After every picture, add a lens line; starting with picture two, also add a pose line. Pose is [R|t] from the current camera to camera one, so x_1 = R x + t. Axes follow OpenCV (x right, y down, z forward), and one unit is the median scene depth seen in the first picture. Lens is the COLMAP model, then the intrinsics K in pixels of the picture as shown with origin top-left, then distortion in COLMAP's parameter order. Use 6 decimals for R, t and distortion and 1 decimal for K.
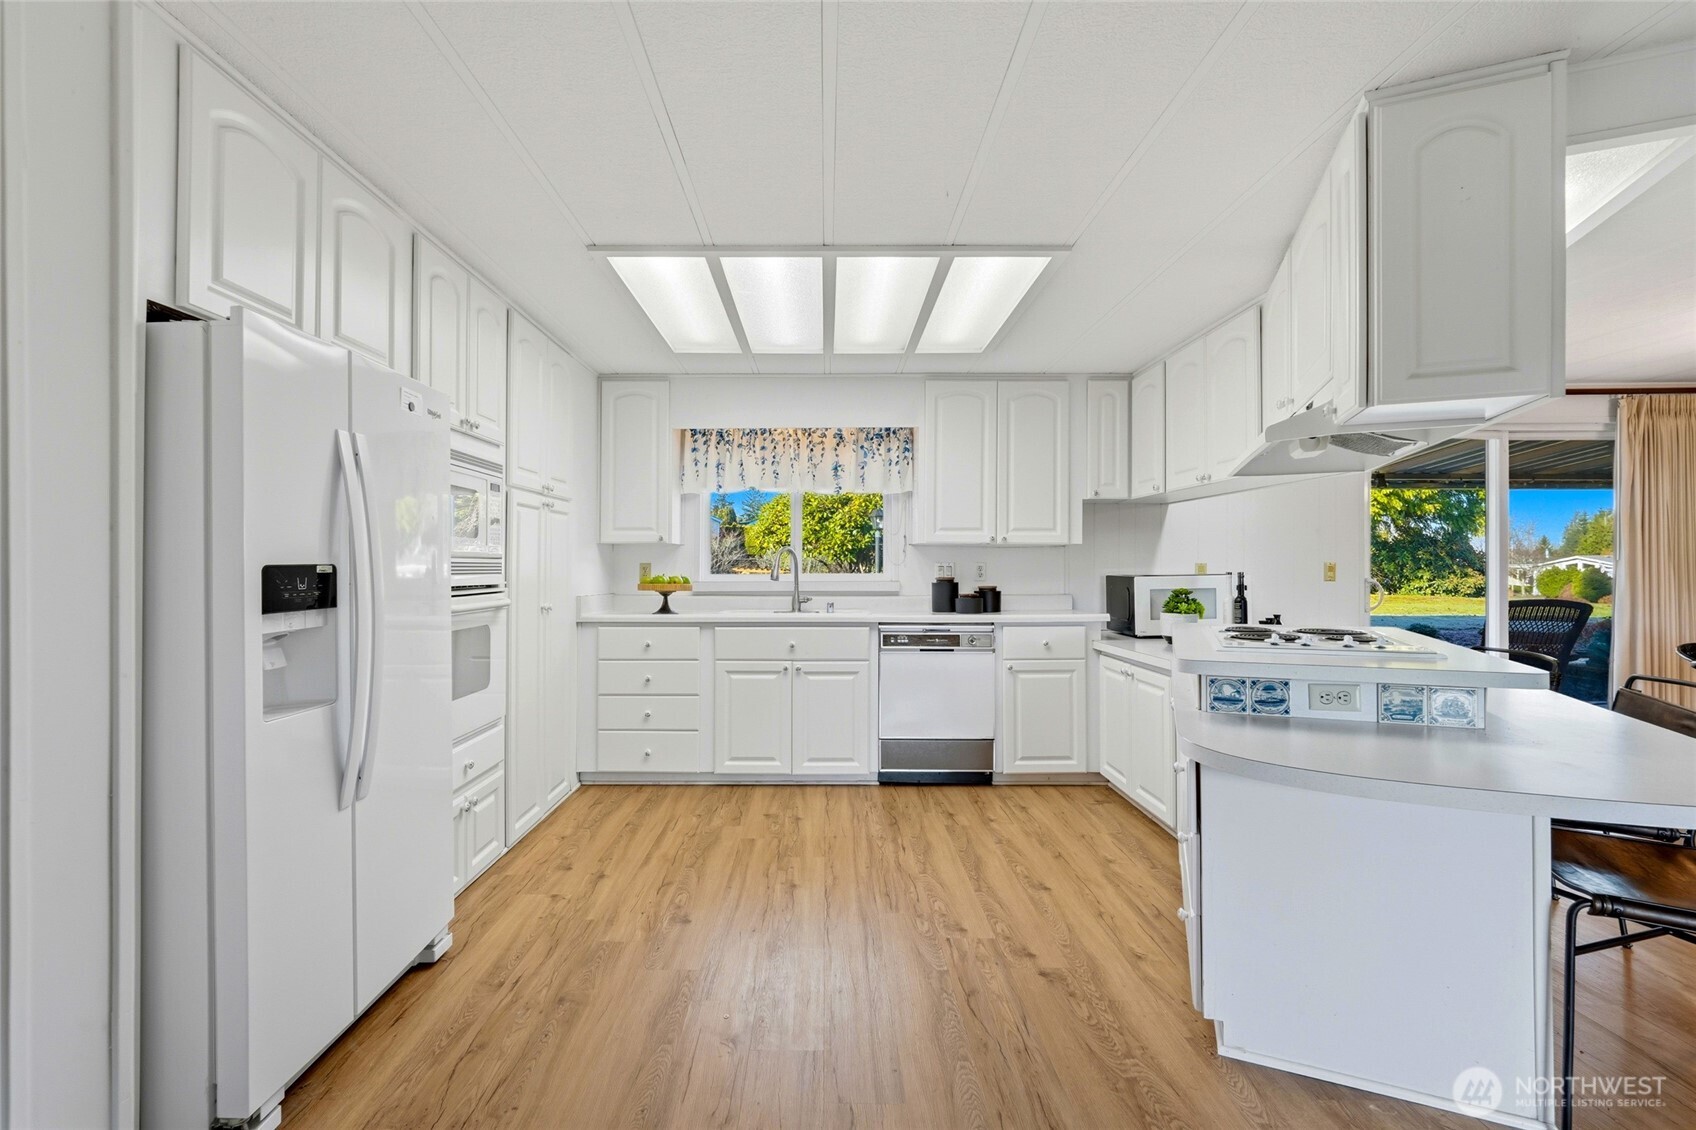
lens RADIAL K [[757.3, 0, 815.2], [0, 757.3, 561.3], [0, 0, 1]] dist [-0.003665, 0.000147]
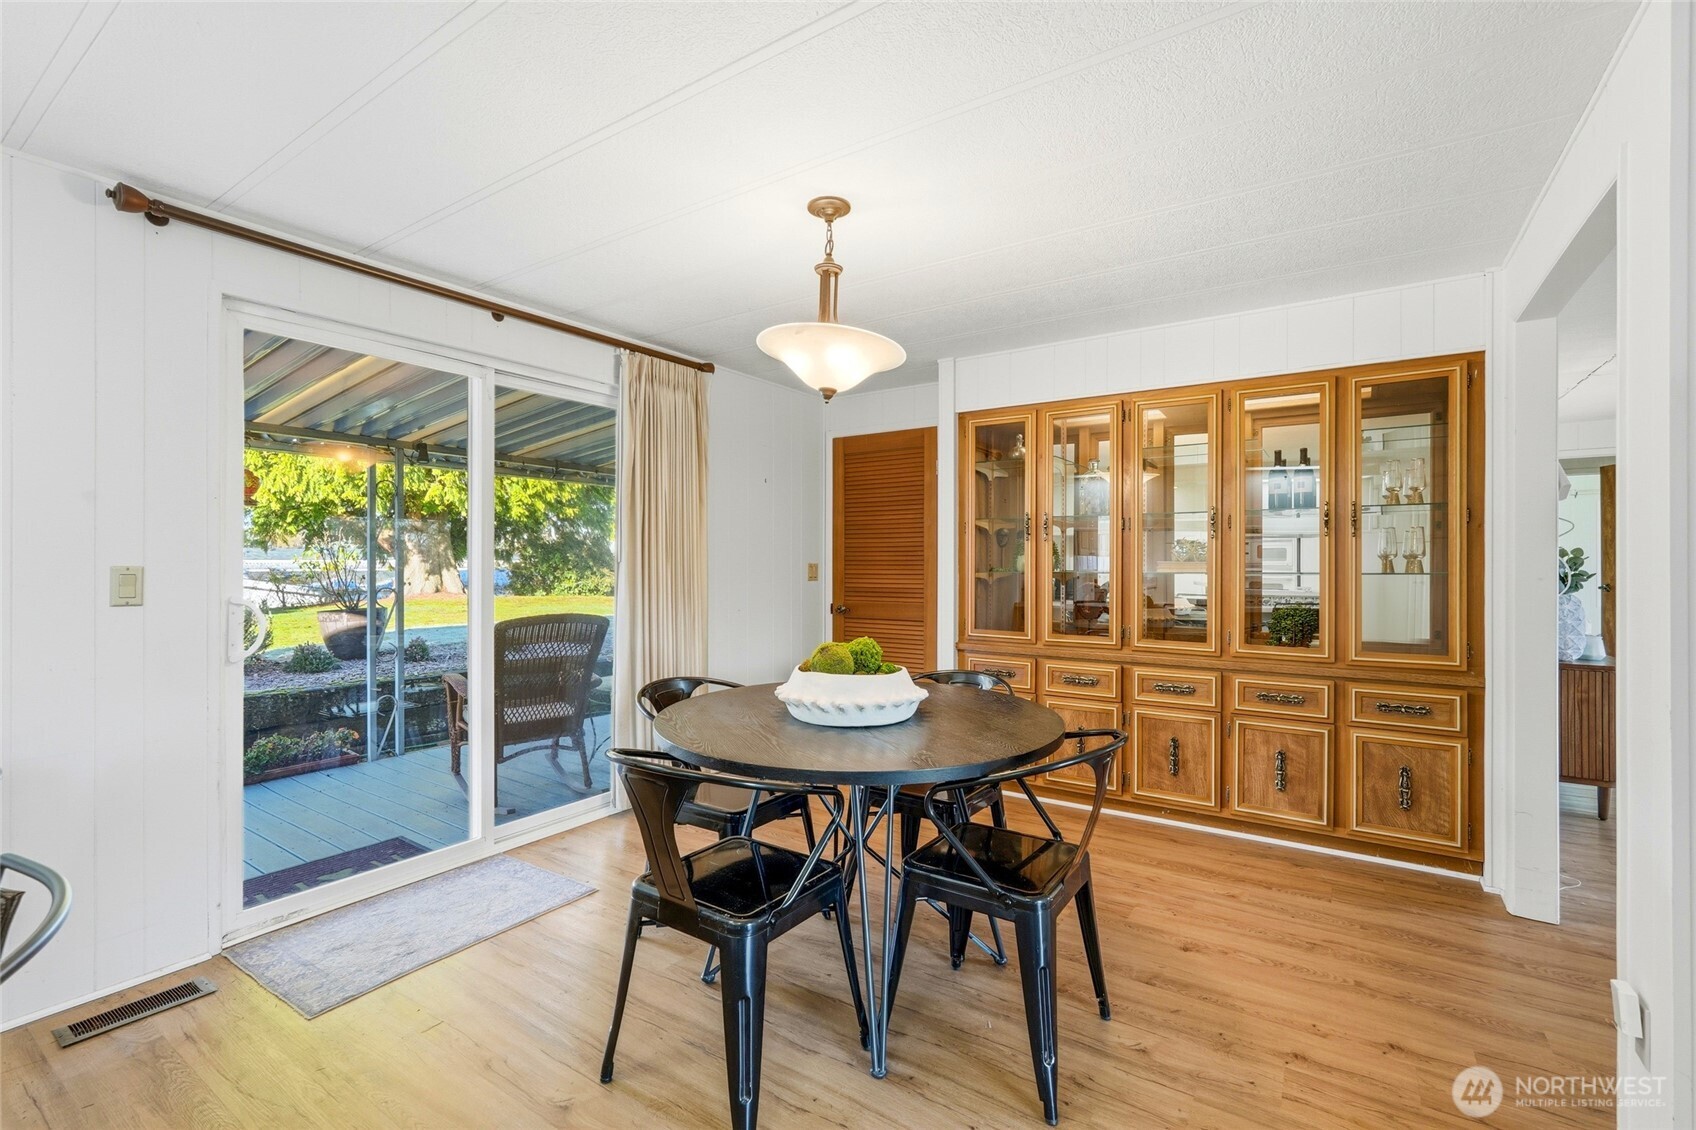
lens RADIAL K [[744.7, 0, 839.9], [0, 744.7, 565.4], [0, 0, 1]] dist [-0.000899, 0.001148]
pose [[0.555503, 0.000542, 0.831515, 0.588147], [-0.004266, 0.999988, 0.002198, -0.001052], [-0.831504, -0.004768, 0.555499, 0.410349]]
